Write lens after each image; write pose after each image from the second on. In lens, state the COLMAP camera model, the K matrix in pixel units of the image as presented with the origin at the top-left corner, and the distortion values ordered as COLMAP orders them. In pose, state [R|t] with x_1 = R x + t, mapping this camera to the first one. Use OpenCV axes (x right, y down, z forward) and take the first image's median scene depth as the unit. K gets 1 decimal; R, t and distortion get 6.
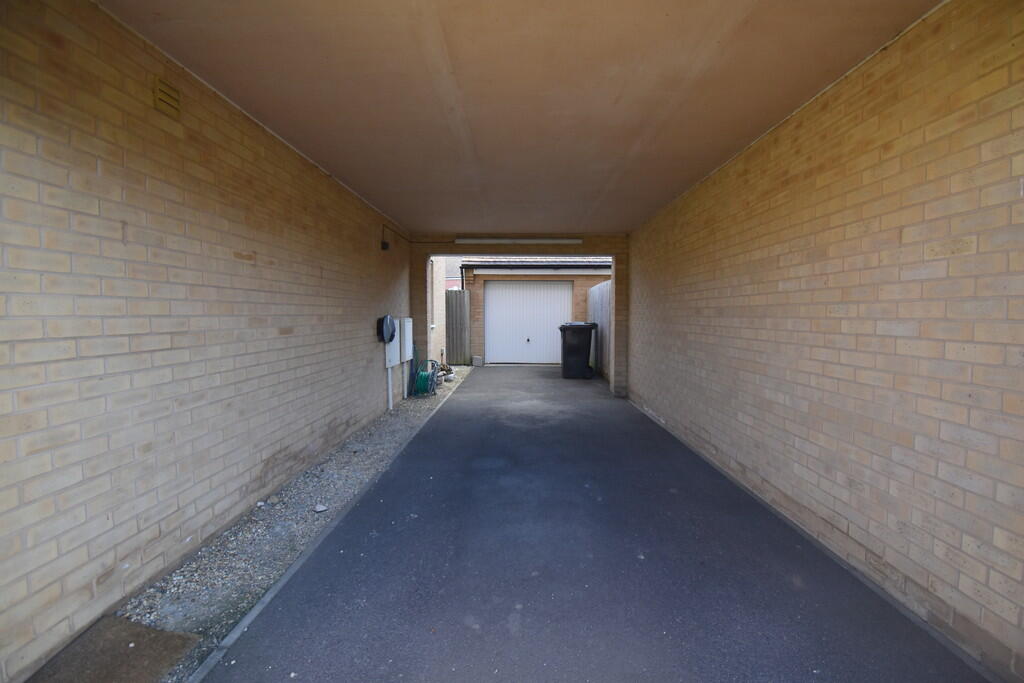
lens RADIAL K [[444.1, 0, 515.2], [0, 444.1, 338.2], [0, 0, 1]] dist [-0.001121, -0.000131]
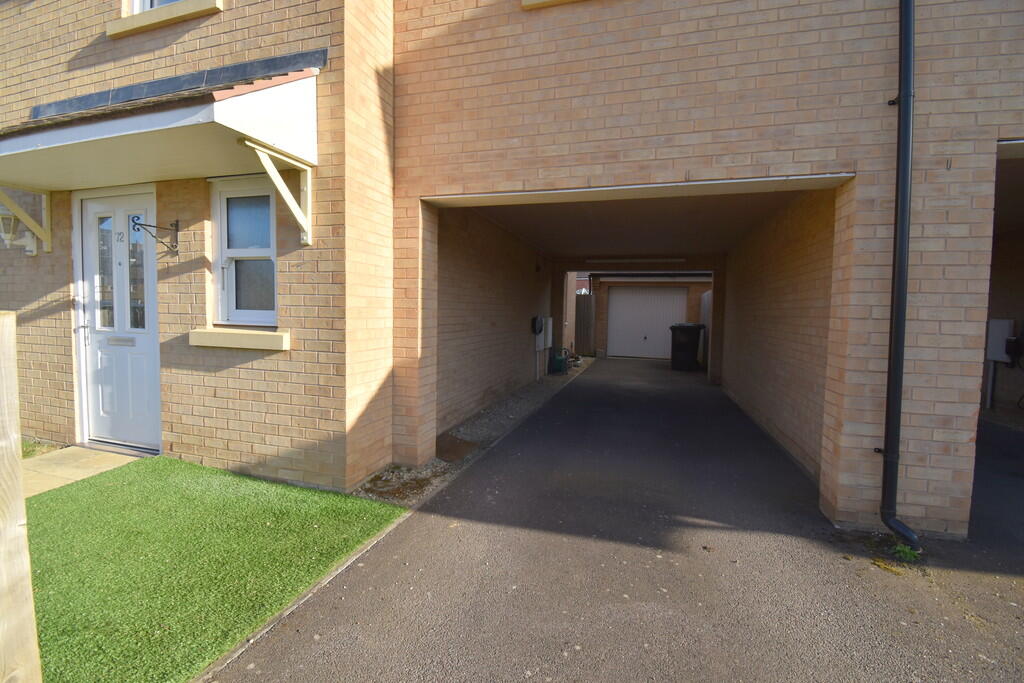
lens RADIAL K [[444.1, 0, 515.2], [0, 444.1, 338.2], [0, 0, 1]] dist [-0.001121, -0.000131]
pose [[0.960011, 0.034767, -0.277795, 0.042583], [-0.033450, 0.999395, 0.009479, 0.009847], [0.277956, 0.000192, 0.960594, -0.353388]]
